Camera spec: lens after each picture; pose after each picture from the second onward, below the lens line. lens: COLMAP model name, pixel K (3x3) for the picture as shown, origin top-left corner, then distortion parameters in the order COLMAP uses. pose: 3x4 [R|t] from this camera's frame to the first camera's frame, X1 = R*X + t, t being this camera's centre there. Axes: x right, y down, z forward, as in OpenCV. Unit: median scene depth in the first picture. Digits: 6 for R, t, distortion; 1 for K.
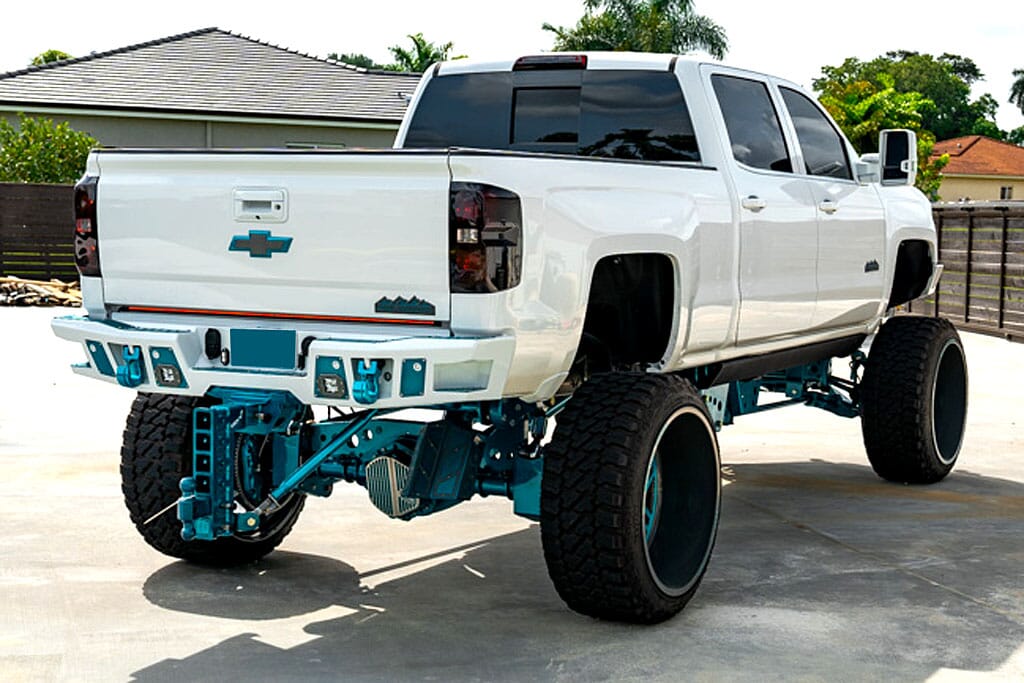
lens RADIAL K [[1088.1, 0, 512.2], [0, 1088.1, 340.3], [0, 0, 1]] dist [0.008914, 0.000000]
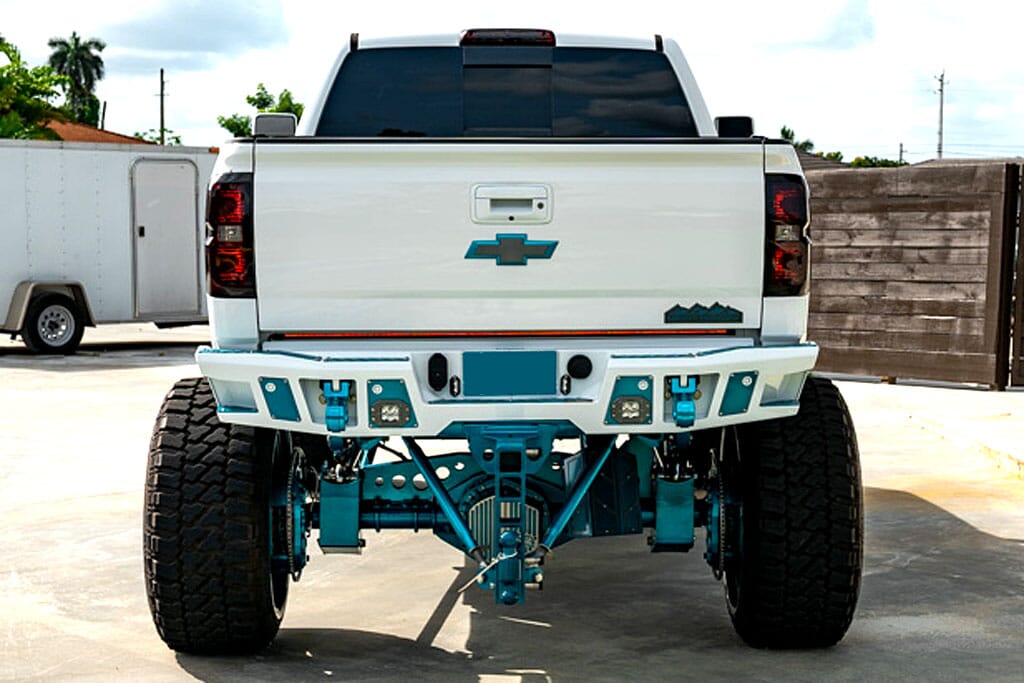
lens RADIAL K [[1257.4, 0, 512.1], [0, 1257.4, 341.9], [0, 0, 1]] dist [-0.016888, 0.000000]
pose [[0.944657, -0.054095, 0.323569, -0.544701], [0.057261, 0.998359, -0.000264, -0.016558], [-0.323024, 0.018778, 0.946205, 0.077599]]
